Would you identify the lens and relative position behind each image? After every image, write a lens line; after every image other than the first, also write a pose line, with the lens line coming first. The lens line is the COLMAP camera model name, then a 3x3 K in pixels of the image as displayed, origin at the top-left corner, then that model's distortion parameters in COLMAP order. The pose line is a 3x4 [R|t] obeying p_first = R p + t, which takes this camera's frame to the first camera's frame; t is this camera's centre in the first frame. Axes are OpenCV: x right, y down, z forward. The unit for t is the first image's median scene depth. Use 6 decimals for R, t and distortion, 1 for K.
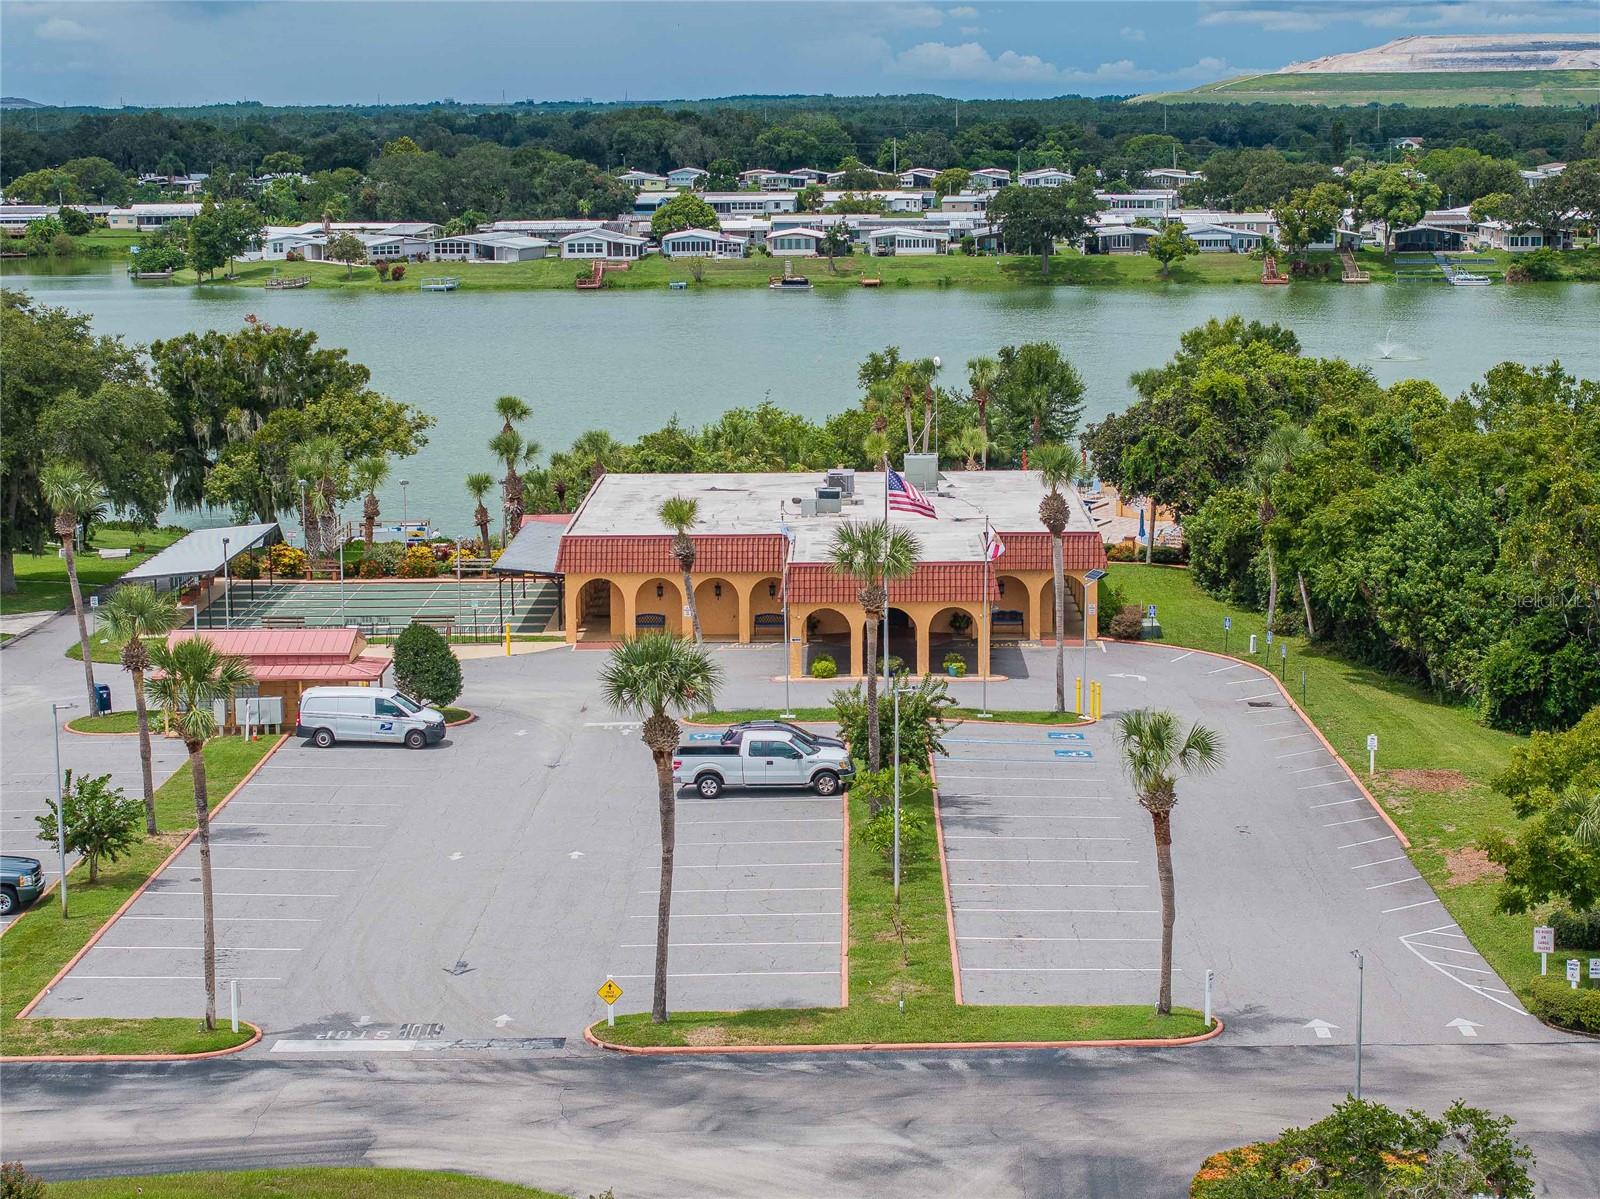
lens RADIAL K [[3284.1, 0, 800.0], [0, 3284.1, 599.5], [0, 0, 1]] dist [-0.180989, 1.323679]
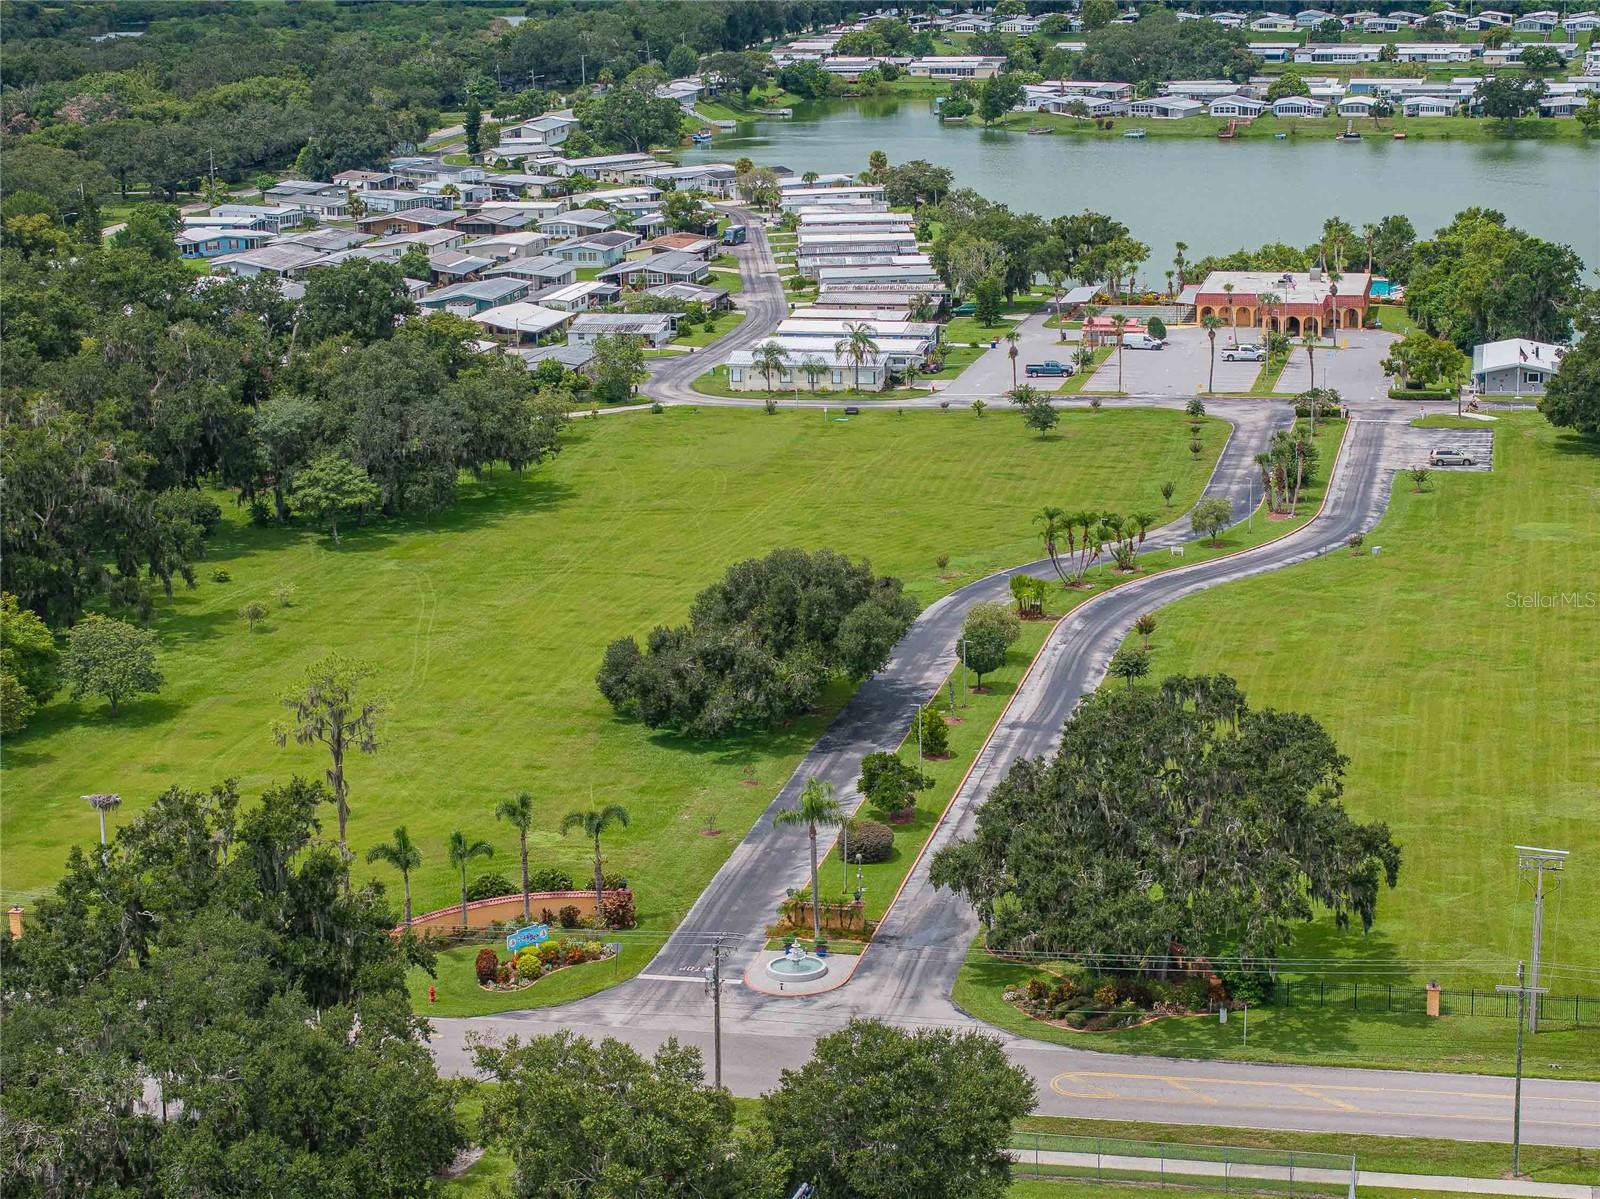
lens RADIAL K [[3284.1, 0, 800.0], [0, 3284.1, 599.5], [0, 0, 1]] dist [-0.180989, 1.323679]
pose [[0.980176, 0.037189, -0.194606, 0.126011], [-0.021890, 0.996540, 0.080185, 0.021809], [0.196914, -0.074335, 0.977599, -1.548471]]
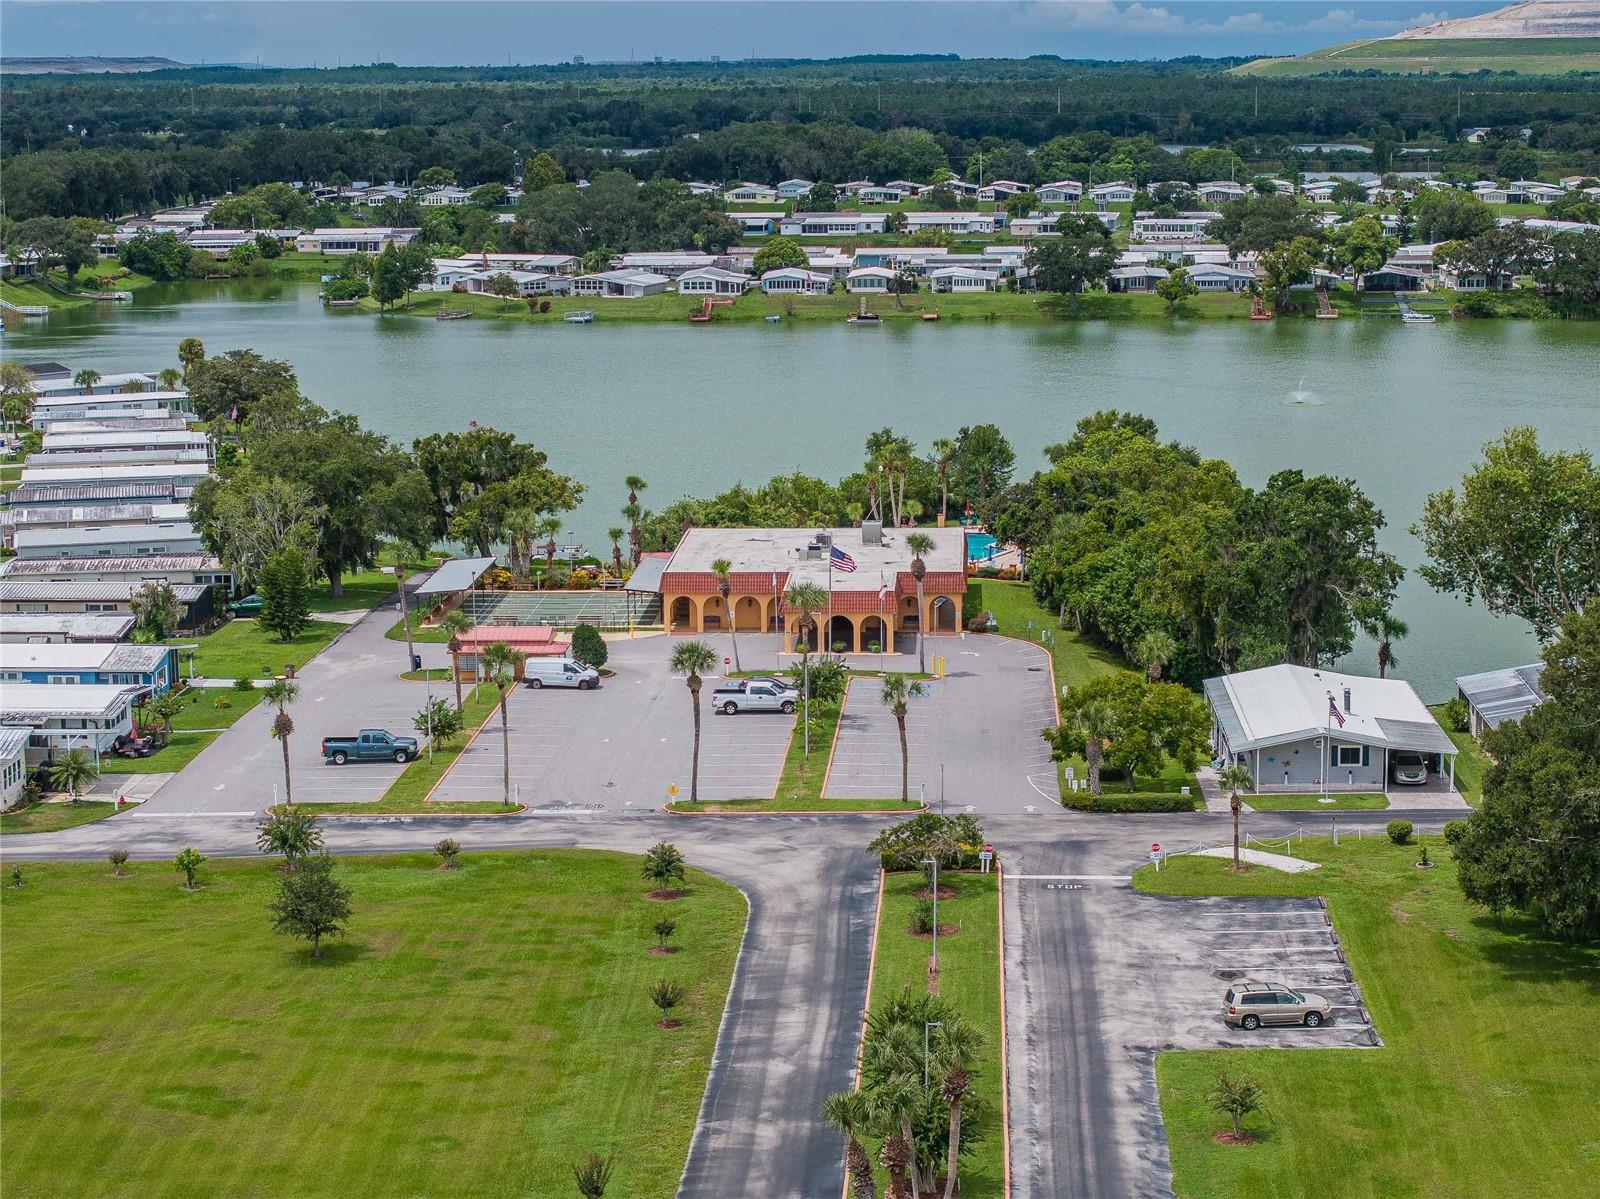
lens RADIAL K [[3284.1, 0, 800.0], [0, 3284.1, 599.5], [0, 0, 1]] dist [-0.180989, 1.323679]
pose [[0.999247, 0.006450, -0.038253, 0.048386], [-0.005877, 0.999869, 0.015065, -0.021708], [0.038345, -0.014829, 0.999155, -0.536035]]
